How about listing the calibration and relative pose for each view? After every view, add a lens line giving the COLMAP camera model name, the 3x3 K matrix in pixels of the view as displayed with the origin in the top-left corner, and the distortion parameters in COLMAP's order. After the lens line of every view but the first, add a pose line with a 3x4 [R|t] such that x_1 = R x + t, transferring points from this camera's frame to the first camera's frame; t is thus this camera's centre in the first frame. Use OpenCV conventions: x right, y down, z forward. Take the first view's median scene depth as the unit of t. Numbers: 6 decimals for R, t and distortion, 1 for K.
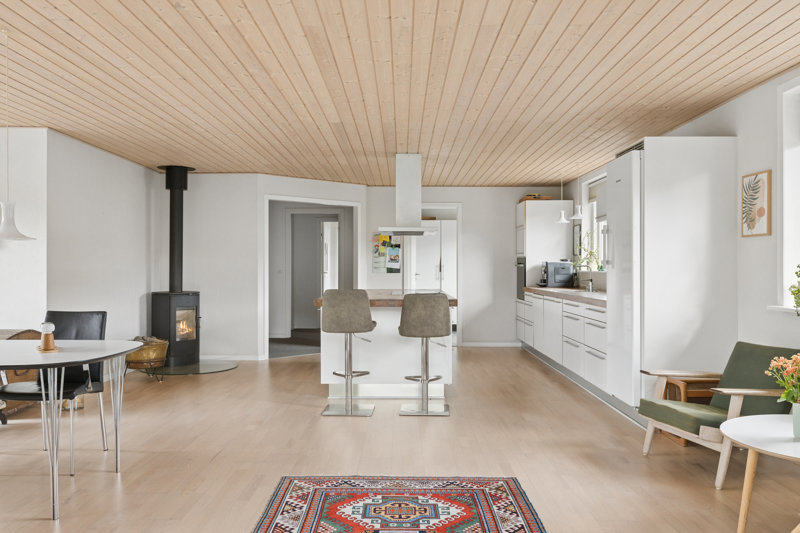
lens RADIAL K [[656.9, 0, 399.4], [0, 656.9, 269.5], [0, 0, 1]] dist [-0.001931, -0.002701]
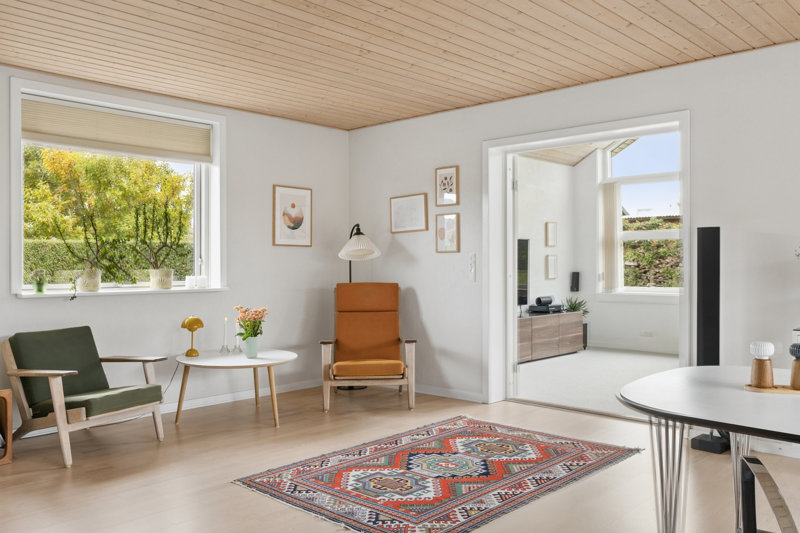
lens RADIAL K [[651.6, 0, 403.1], [0, 651.6, 266.4], [0, 0, 1]] dist [-0.038286, 0.004504]
pose [[-0.735522, -0.005556, 0.677479, -0.735060], [-0.000842, 0.999973, 0.007286, 0.008187], [-0.677501, 0.004789, -0.735506, 1.787071]]
